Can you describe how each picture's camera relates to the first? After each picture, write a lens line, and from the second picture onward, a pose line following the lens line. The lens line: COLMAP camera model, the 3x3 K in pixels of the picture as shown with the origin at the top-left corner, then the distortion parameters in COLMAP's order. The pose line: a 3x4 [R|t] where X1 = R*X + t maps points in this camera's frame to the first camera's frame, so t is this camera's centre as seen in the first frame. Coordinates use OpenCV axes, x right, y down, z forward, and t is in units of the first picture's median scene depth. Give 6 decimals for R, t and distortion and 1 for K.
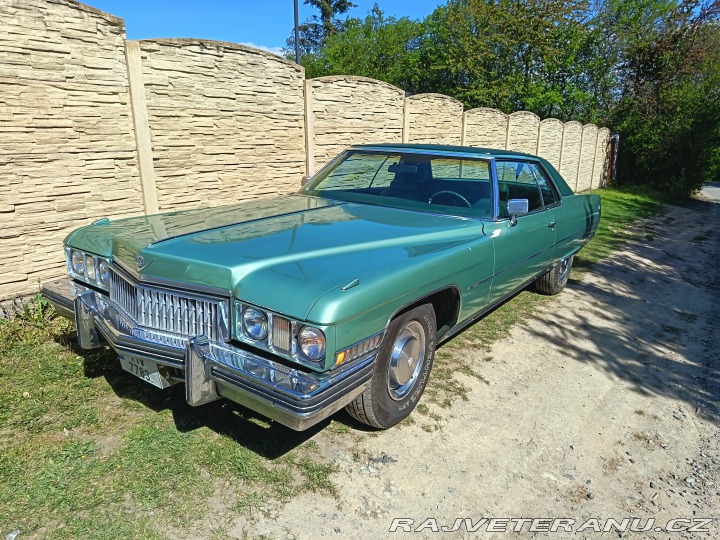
lens RADIAL K [[502.5, 0, 358.9], [0, 502.5, 274.4], [0, 0, 1]] dist [0.042688, -0.059571]
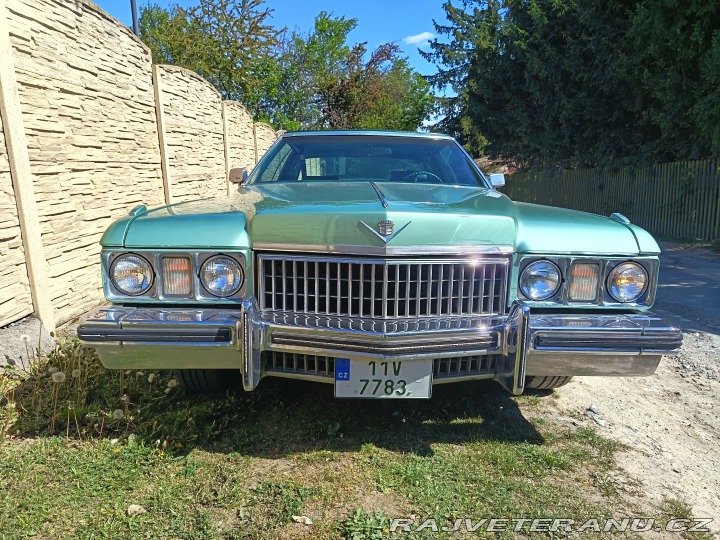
lens RADIAL K [[502.5, 0, 357.0], [0, 502.5, 272.3], [0, 0, 1]] dist [0.042688, -0.059571]
pose [[0.807382, -0.139747, 0.573241, -0.440434], [0.180524, 0.983464, -0.014506, 0.020506], [-0.561735, 0.115196, 0.819258, 0.226425]]
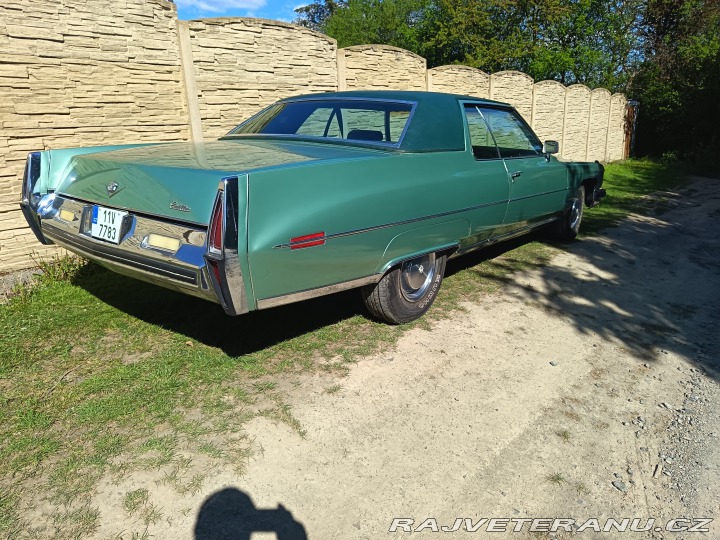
lens RADIAL K [[502.5, 0, 365.3], [0, 502.5, 272.0], [0, 0, 1]] dist [0.042688, -0.059571]
pose [[0.998304, -0.028983, -0.050493, 0.263928], [0.029720, 0.999461, 0.013916, 0.005576], [0.050063, -0.015393, 0.998627, 0.276250]]
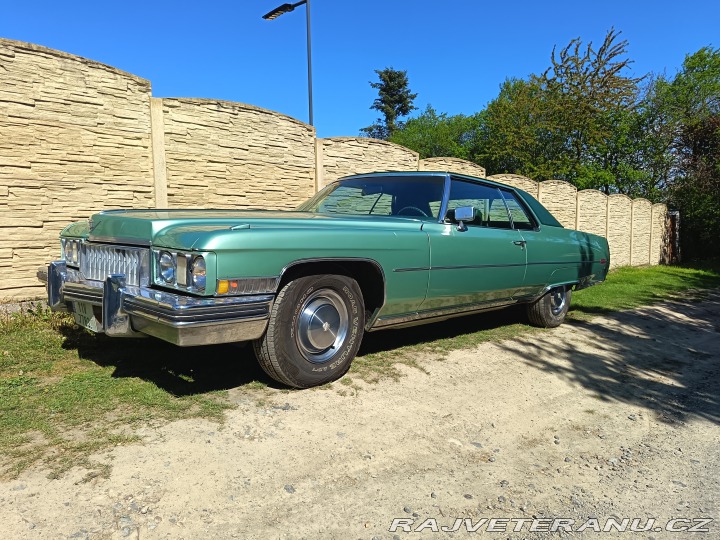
lens RADIAL K [[502.5, 0, 360.1], [0, 502.5, 273.8], [0, 0, 1]] dist [0.042688, -0.059571]
pose [[0.989665, -0.000214, -0.143398, 0.189773], [-0.026637, 0.982321, -0.185299, 0.149526], [0.140903, 0.187204, 0.972163, -0.033198]]
